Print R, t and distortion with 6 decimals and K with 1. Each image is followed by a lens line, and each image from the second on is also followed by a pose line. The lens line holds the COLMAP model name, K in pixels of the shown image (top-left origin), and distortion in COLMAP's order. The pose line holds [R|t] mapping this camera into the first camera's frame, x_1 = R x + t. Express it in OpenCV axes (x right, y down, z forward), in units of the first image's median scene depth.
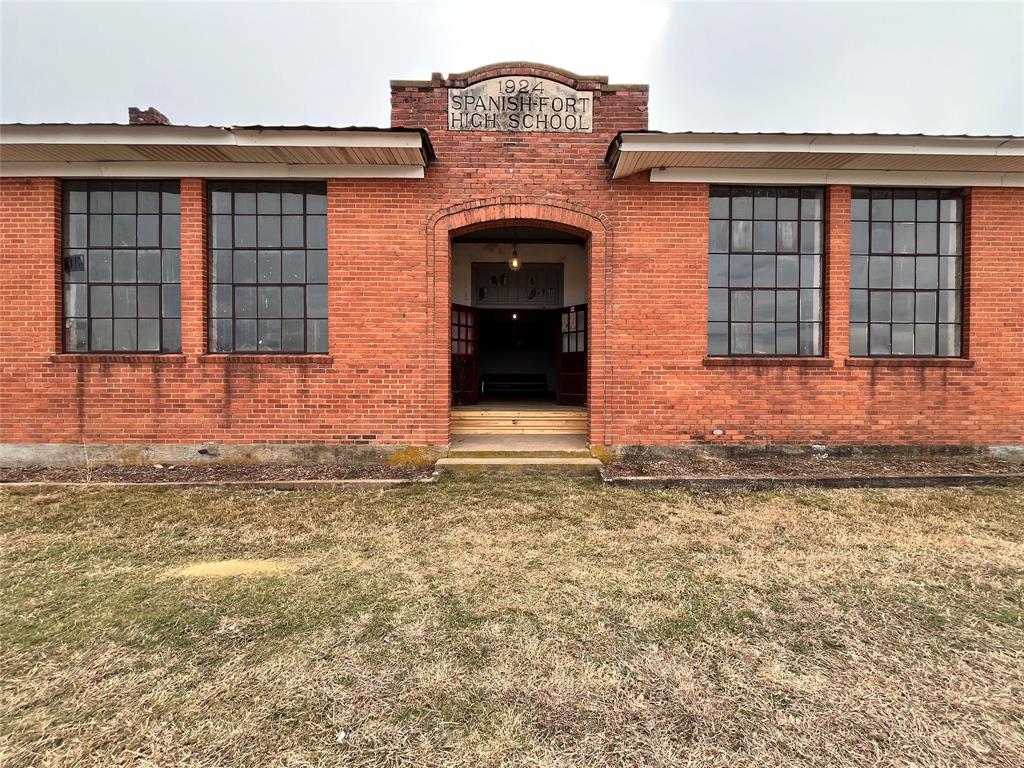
lens RADIAL K [[418.1, 0, 514.8], [0, 418.1, 385.3], [0, 0, 1]] dist [-0.002253, 0.000148]
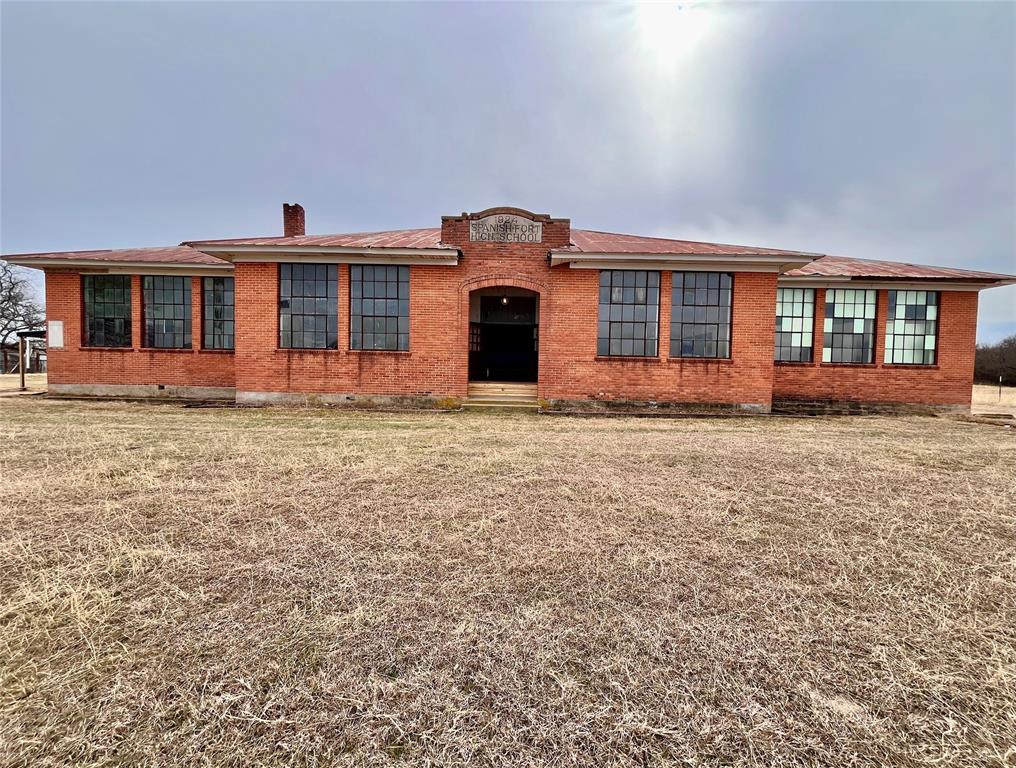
lens RADIAL K [[400.6, 0, 514.5], [0, 400.6, 382.4], [0, 0, 1]] dist [0.000741, -0.000346]
pose [[0.999508, 0.019845, -0.024274, 0.116493], [-0.019381, 0.999627, 0.019234, 0.029007], [0.024647, -0.018754, 0.999520, -0.934227]]
